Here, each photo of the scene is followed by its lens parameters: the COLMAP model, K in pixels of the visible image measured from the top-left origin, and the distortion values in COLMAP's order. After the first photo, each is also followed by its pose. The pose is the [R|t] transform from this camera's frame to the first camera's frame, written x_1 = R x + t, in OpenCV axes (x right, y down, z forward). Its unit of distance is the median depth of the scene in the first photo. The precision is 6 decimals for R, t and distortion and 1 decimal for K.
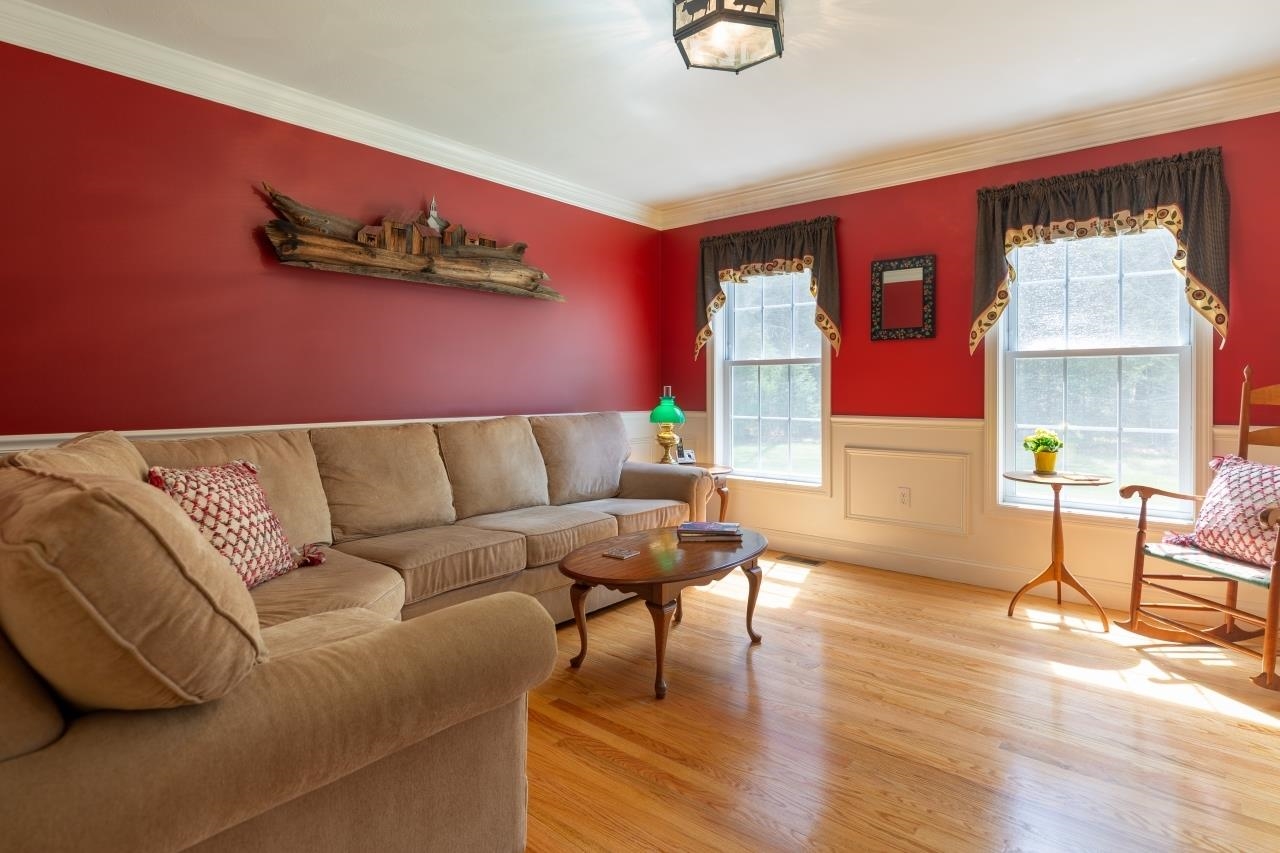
lens RADIAL K [[680.9, 0, 642.3], [0, 680.9, 416.6], [0, 0, 1]] dist [-0.000882, -0.000121]
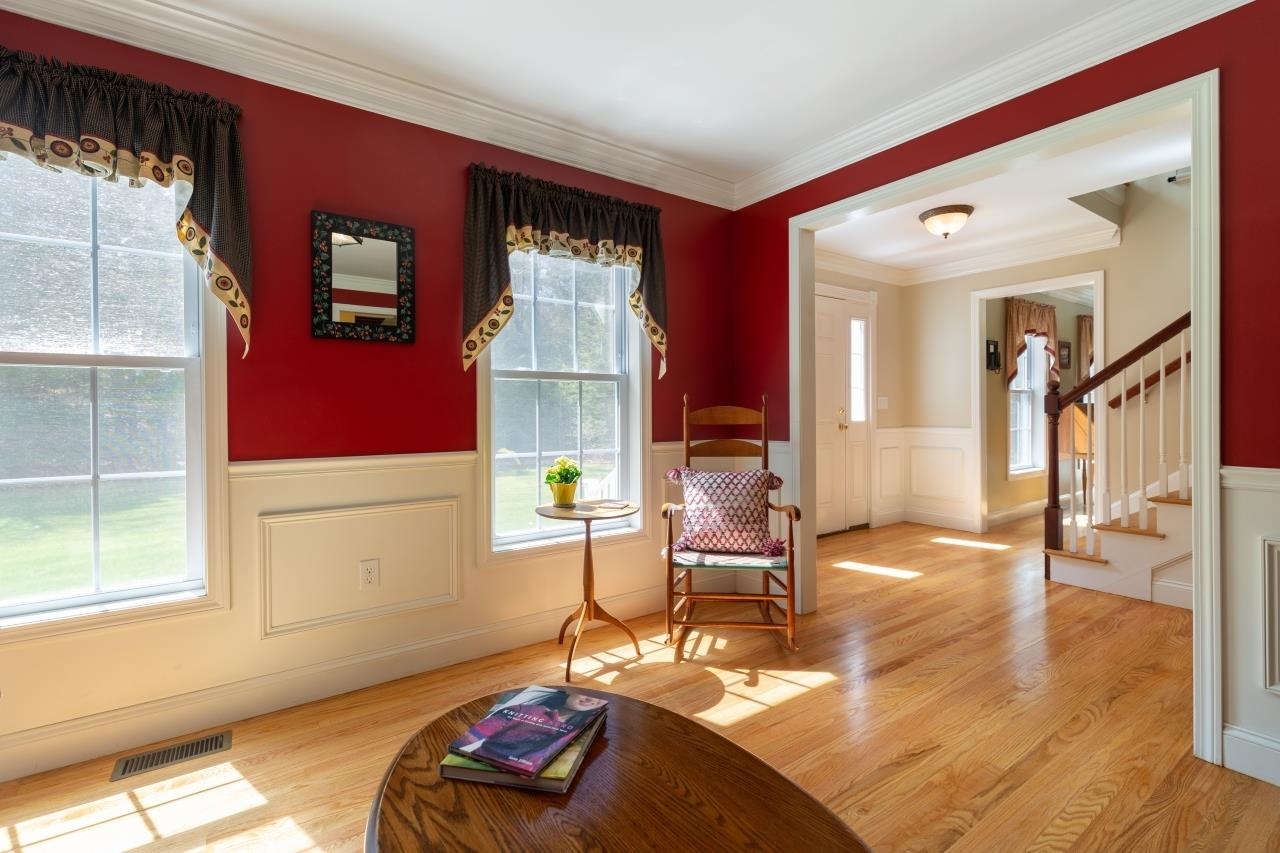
lens RADIAL K [[577.8, 0, 643.2], [0, 577.8, 417.5], [0, 0, 1]] dist [0.002853, 0.000900]
pose [[0.241740, -0.011691, 0.970271, -0.123403], [0.045283, 0.998974, 0.000755, -0.029213], [-0.969284, 0.043755, 0.242022, 0.686851]]
